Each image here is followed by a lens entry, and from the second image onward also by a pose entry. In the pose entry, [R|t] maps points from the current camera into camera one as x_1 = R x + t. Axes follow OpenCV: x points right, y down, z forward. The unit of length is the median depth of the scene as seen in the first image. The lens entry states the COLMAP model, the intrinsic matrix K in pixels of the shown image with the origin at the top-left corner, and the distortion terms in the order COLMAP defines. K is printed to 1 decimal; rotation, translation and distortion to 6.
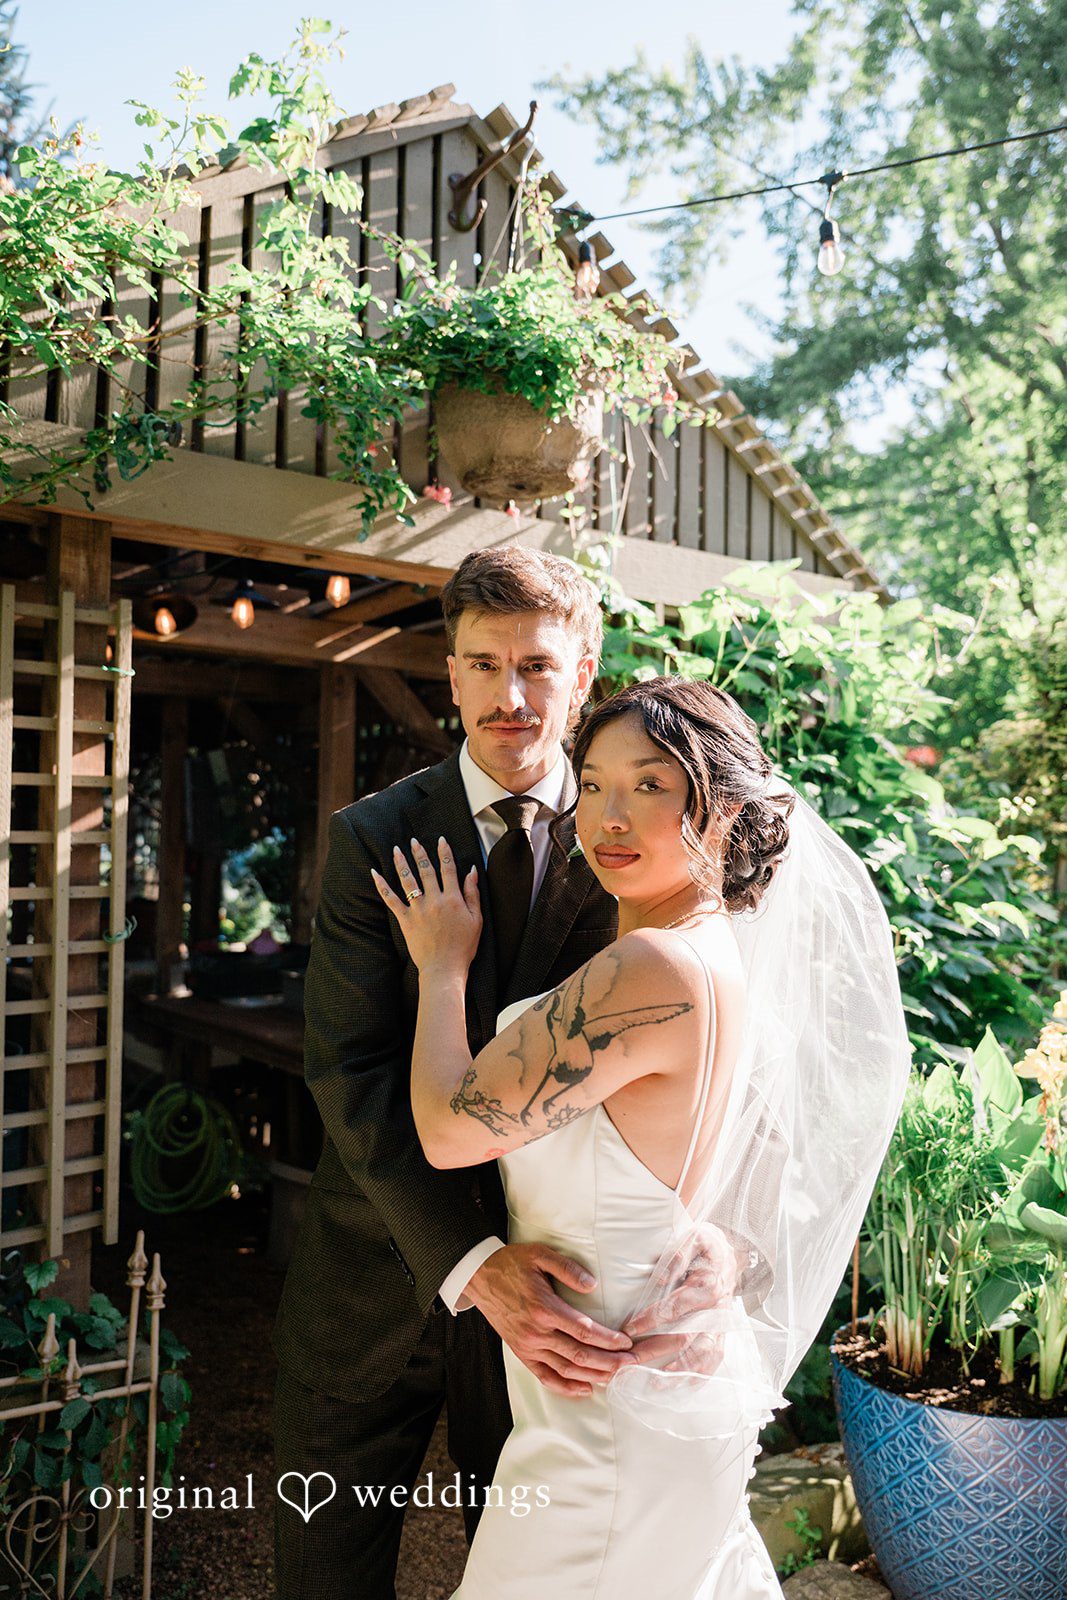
lens RADIAL K [[1171.2, 0, 533.5], [0, 1171.2, 800.0], [0, 0, 1]] dist [0.005466, 0.002018]
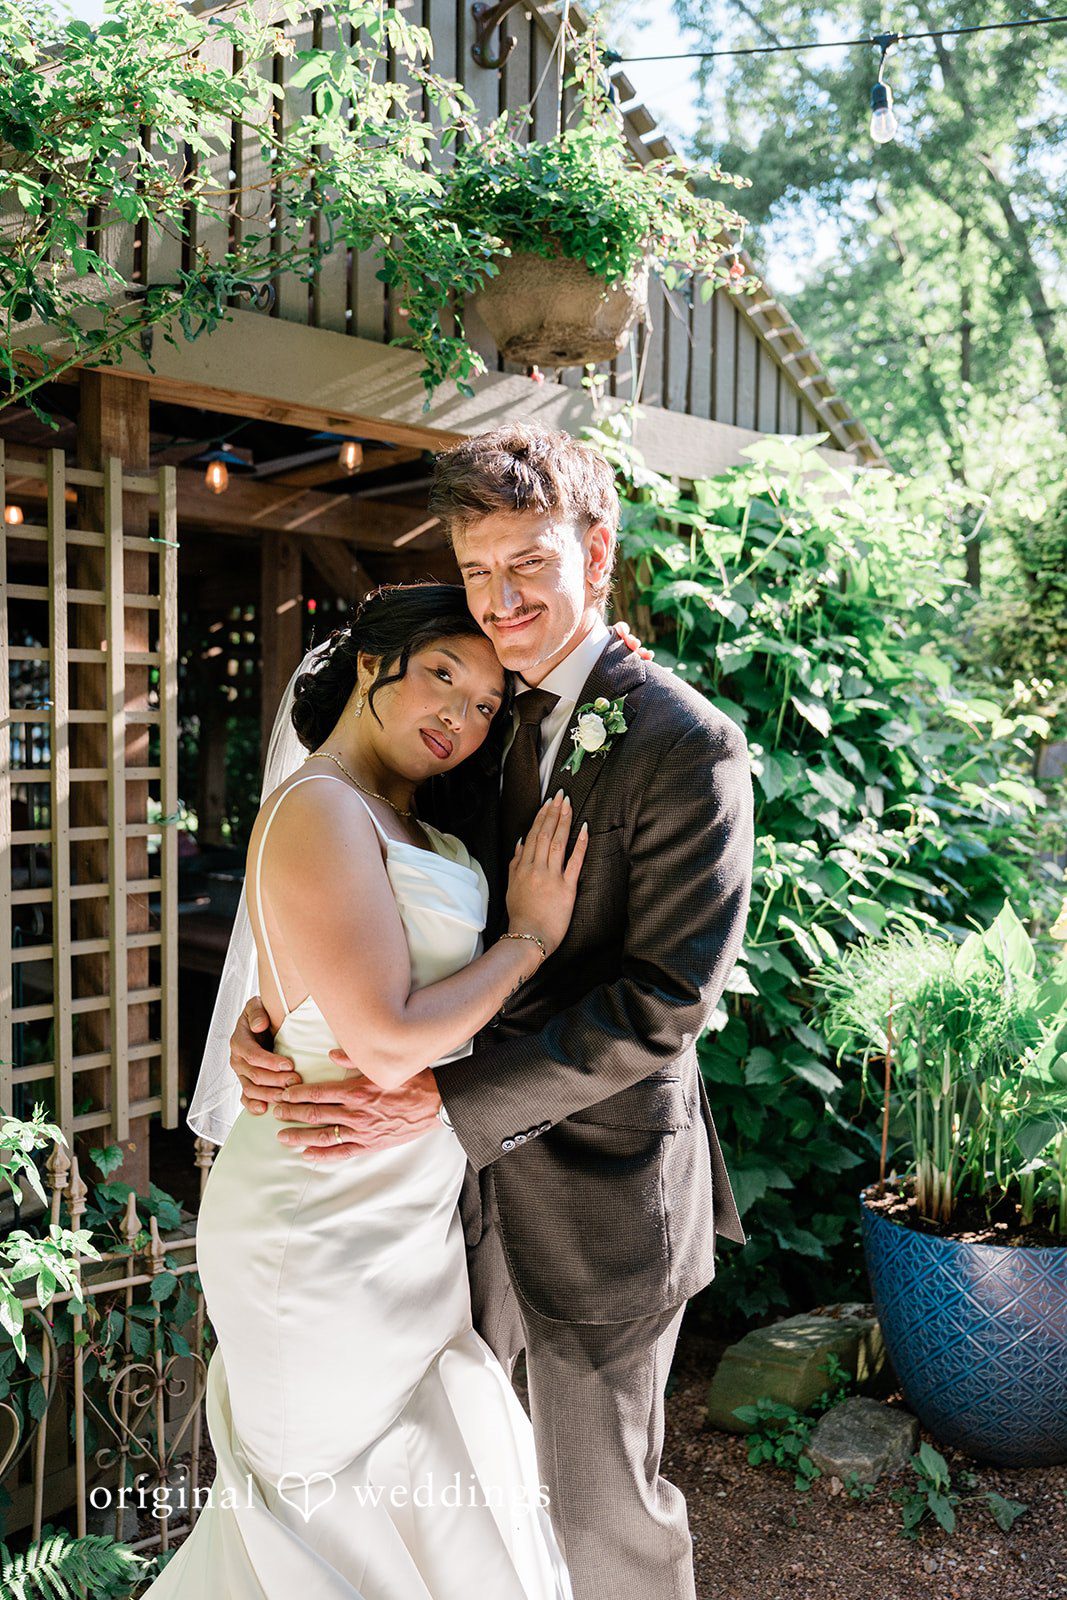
lens RADIAL K [[1359.5, 0, 533.5], [0, 1359.5, 800.0], [0, 0, 1]] dist [0.009295, 0.008801]
pose [[0.993098, -0.008895, 0.116949, -0.148130], [-0.000492, 0.996795, 0.079995, 0.007998], [-0.117286, -0.079501, 0.989911, -0.118242]]
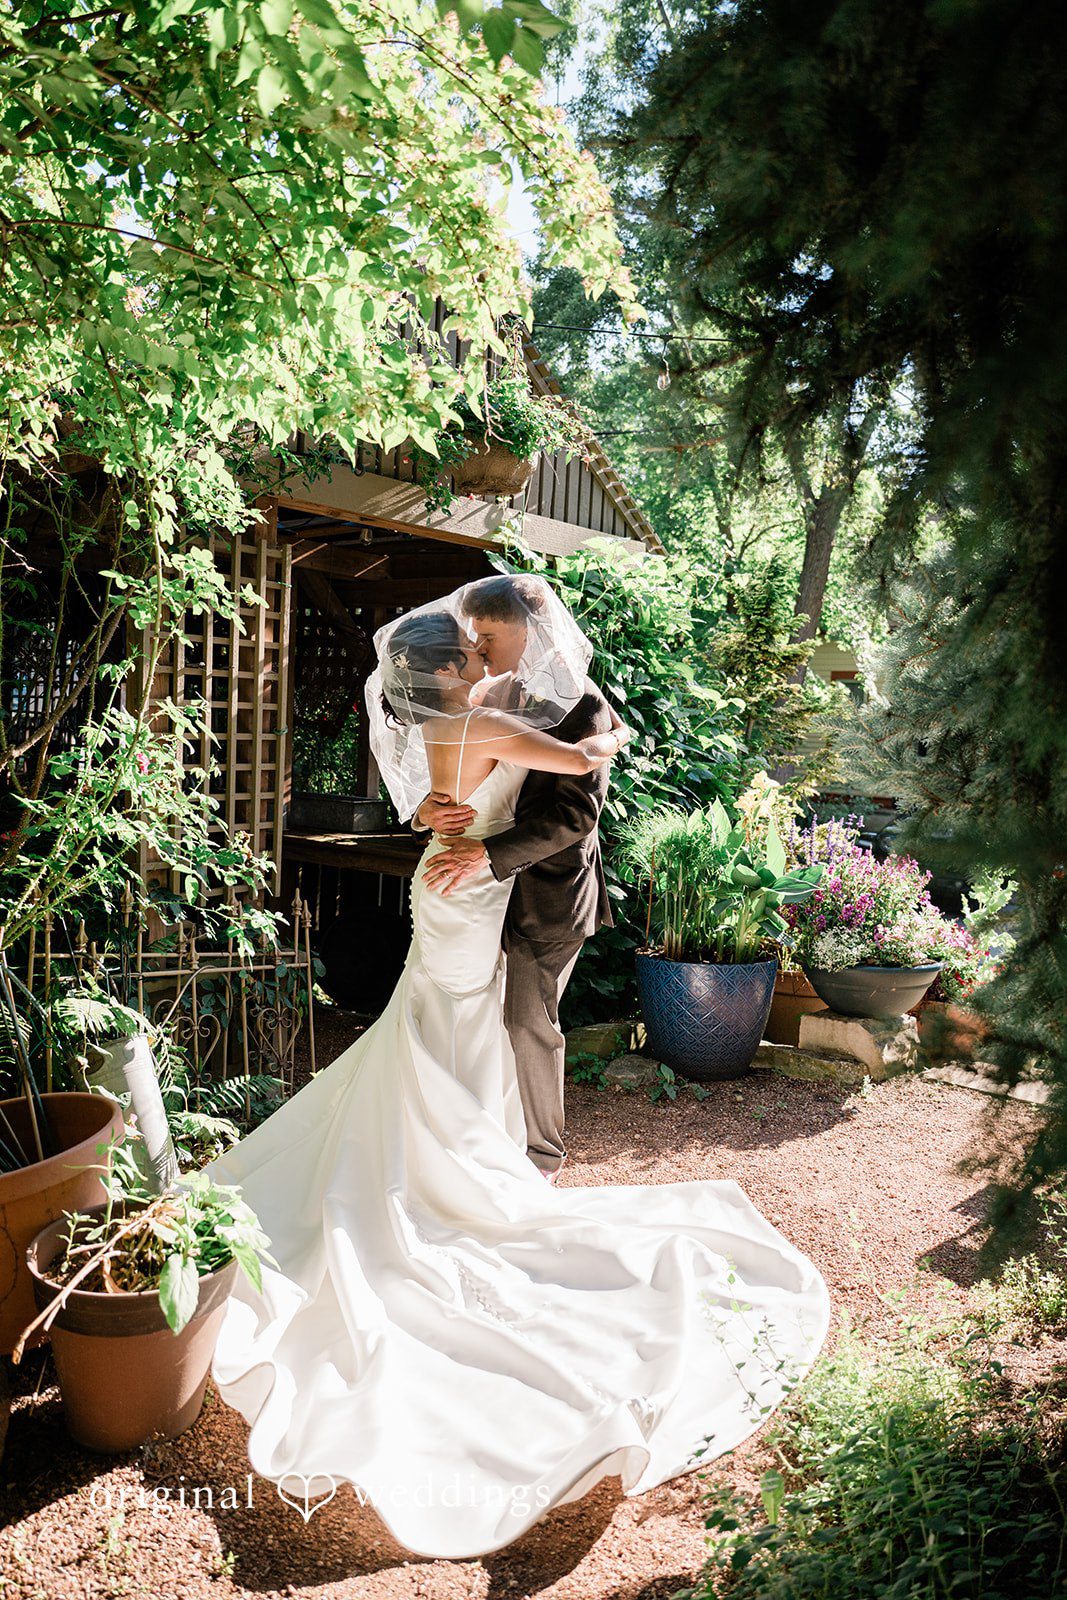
lens RADIAL K [[1171.2, 0, 533.5], [0, 1171.2, 800.0], [0, 0, 1]] dist [0.005466, 0.002018]
pose [[0.967238, 0.014644, 0.253450, -0.345885], [-0.039853, 0.994716, 0.094617, 0.027181], [-0.250725, -0.101618, 0.962710, -0.686558]]
